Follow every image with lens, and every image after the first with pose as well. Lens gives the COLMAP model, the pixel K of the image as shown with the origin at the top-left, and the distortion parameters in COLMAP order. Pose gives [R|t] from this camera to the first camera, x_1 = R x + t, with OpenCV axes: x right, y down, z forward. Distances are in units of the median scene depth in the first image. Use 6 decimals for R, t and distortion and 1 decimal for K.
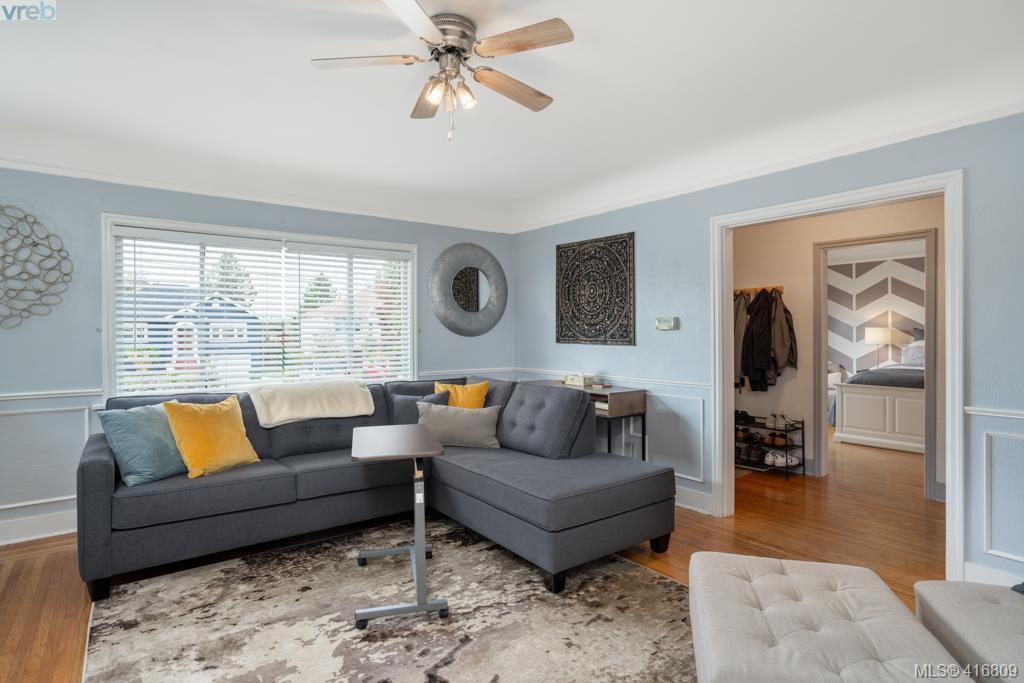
lens RADIAL K [[528.7, 0, 513.6], [0, 528.7, 339.4], [0, 0, 1]] dist [-0.062516, 0.033811]
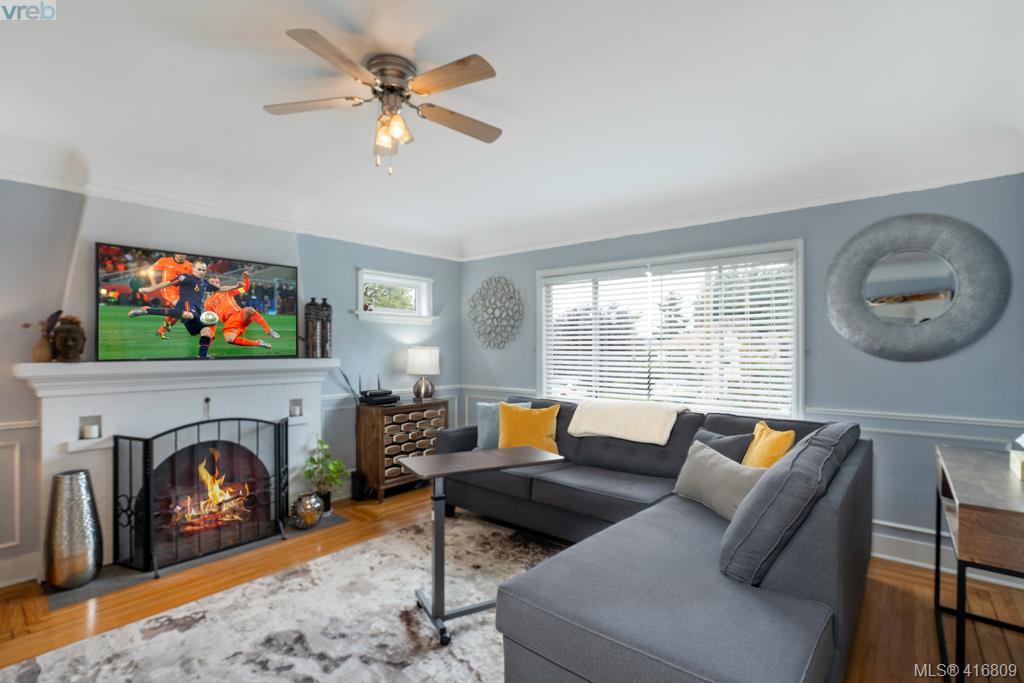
lens RADIAL K [[478.3, 0, 515.9], [0, 478.3, 344.7], [0, 0, 1]] dist [-0.067124, 0.025388]
pose [[0.239627, -0.005670, -0.970849, 0.532191], [-0.012952, 0.999875, -0.009036, -0.021323], [0.970779, 0.014740, 0.239523, 0.630178]]
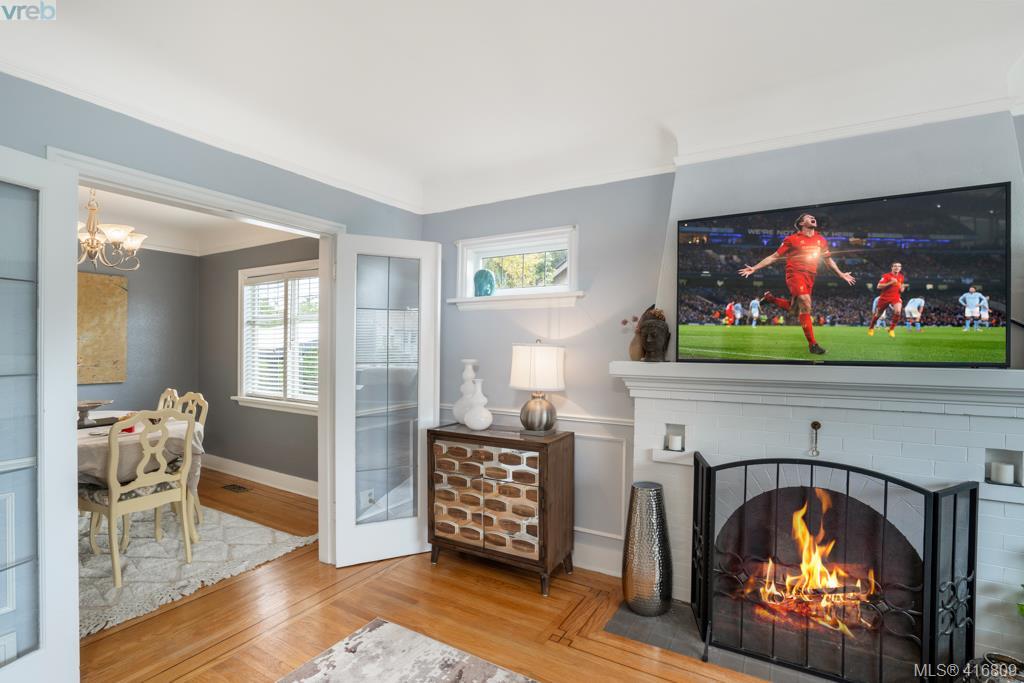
lens RADIAL K [[478.3, 0, 515.9], [0, 478.3, 344.7], [0, 0, 1]] dist [-0.067124, 0.025388]
pose [[-0.920385, -0.001860, -0.391008, 0.062089], [-0.008145, 0.999863, 0.014415, -0.022364], [0.390928, 0.016452, -0.920274, 0.663820]]
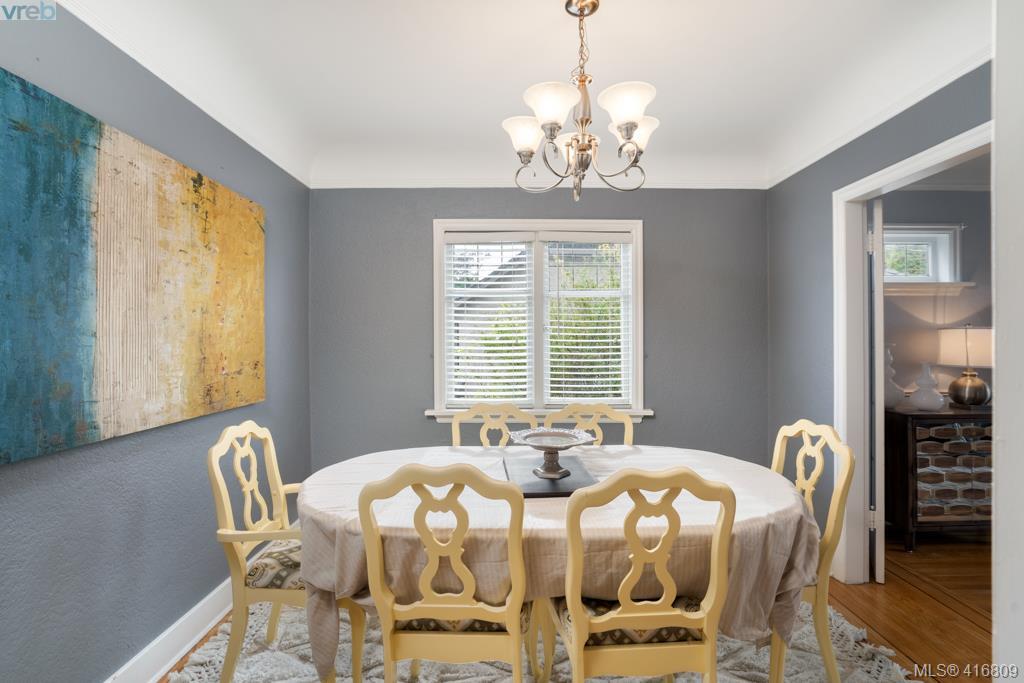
lens RADIAL K [[475.5, 0, 517.2], [0, 475.5, 342.6], [0, 0, 1]] dist [-0.061140, 0.021928]
pose [[-0.602969, 0.012328, -0.797669, 0.927039], [-0.007329, 0.999753, 0.020991, 0.004670], [0.797731, 0.018503, -0.602730, -0.245675]]
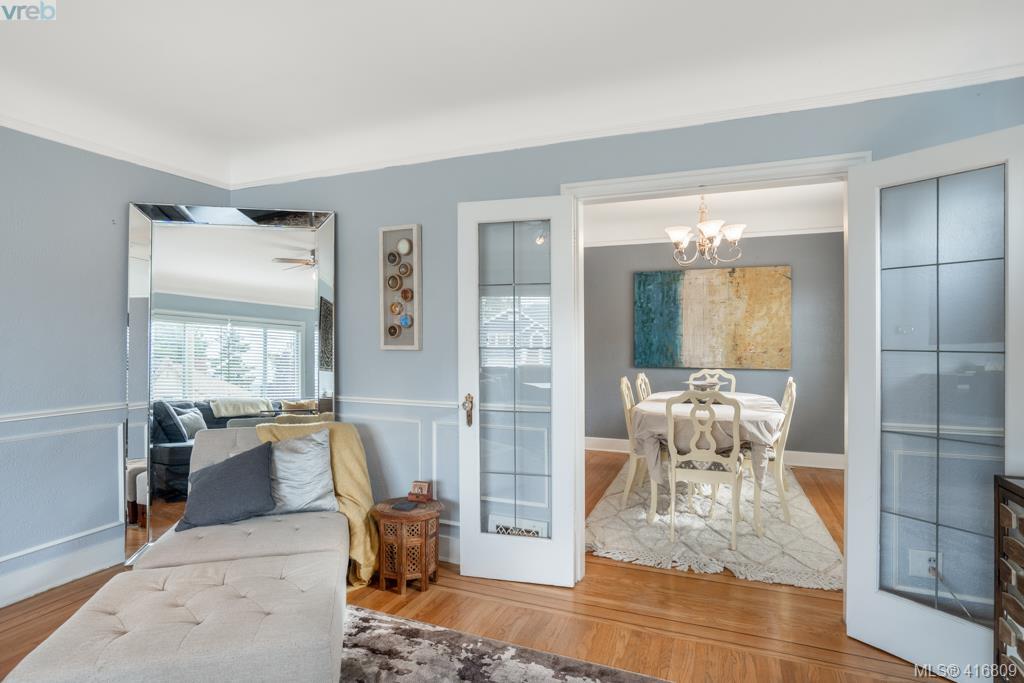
lens RADIAL K [[528.7, 0, 513.6], [0, 528.7, 339.4], [0, 0, 1]] dist [-0.062516, 0.033811]
pose [[-0.513569, 0.001909, 0.858046, -0.316413], [0.017525, 0.999812, 0.008264, -0.000647], [-0.857869, 0.019281, -0.513506, 0.476557]]
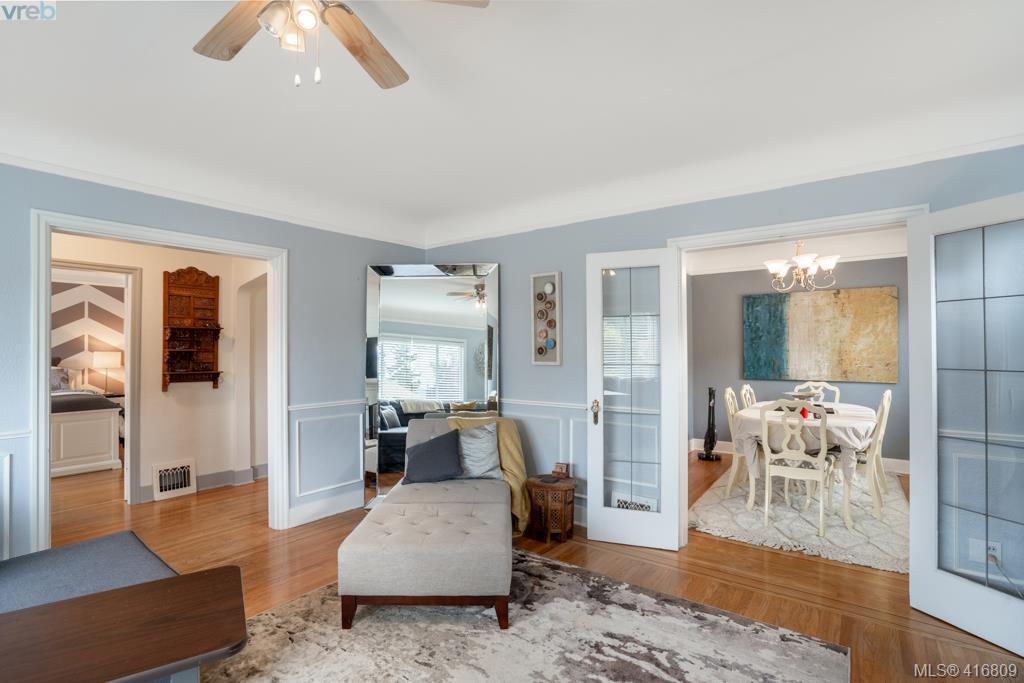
lens RADIAL K [[478.3, 0, 515.9], [0, 478.3, 344.7], [0, 0, 1]] dist [-0.067124, 0.025388]
pose [[-0.279889, 0.014252, 0.959926, -0.483005], [0.020929, 0.999743, -0.008741, -0.018435], [-0.959804, 0.017644, -0.280116, 0.553435]]
